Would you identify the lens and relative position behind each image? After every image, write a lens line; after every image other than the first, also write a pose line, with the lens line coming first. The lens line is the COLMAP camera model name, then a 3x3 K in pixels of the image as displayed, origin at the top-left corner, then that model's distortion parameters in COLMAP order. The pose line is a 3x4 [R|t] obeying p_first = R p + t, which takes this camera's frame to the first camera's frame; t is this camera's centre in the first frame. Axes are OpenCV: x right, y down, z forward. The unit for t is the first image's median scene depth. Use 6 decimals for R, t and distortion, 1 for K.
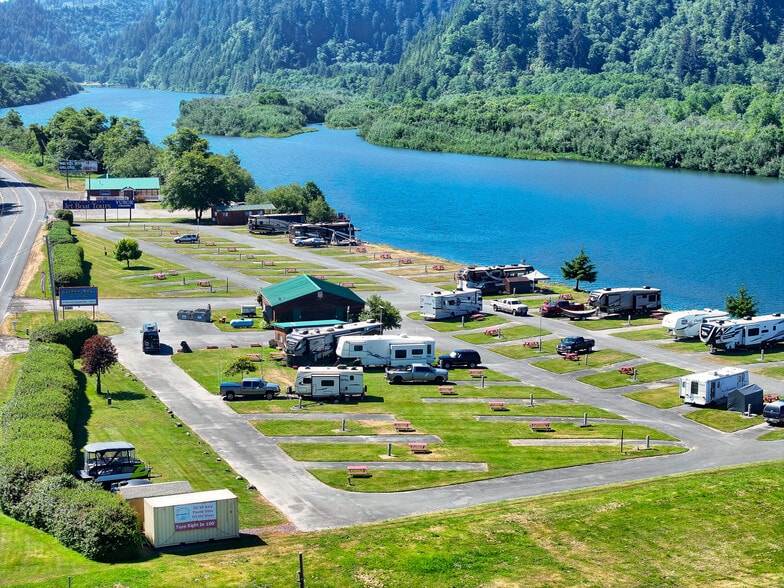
lens RADIAL K [[1573.9, 0, 392.0], [0, 1573.9, 294.0], [0, 0, 1]] dist [-0.243343, 1.450120]
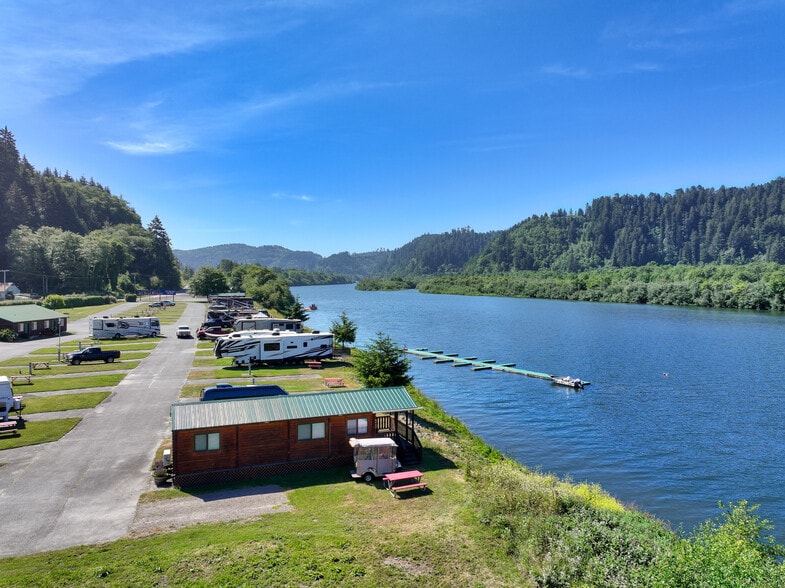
lens RADIAL K [[551.6, 0, 395.9], [0, 551.6, 291.9], [0, 0, 1]] dist [0.001619, 0.012791]
pose [[0.987196, 0.002334, -0.159493, 0.291535], [-0.021910, 0.992399, -0.121094, 0.024387], [0.157998, 0.123038, 0.979744, 0.537120]]
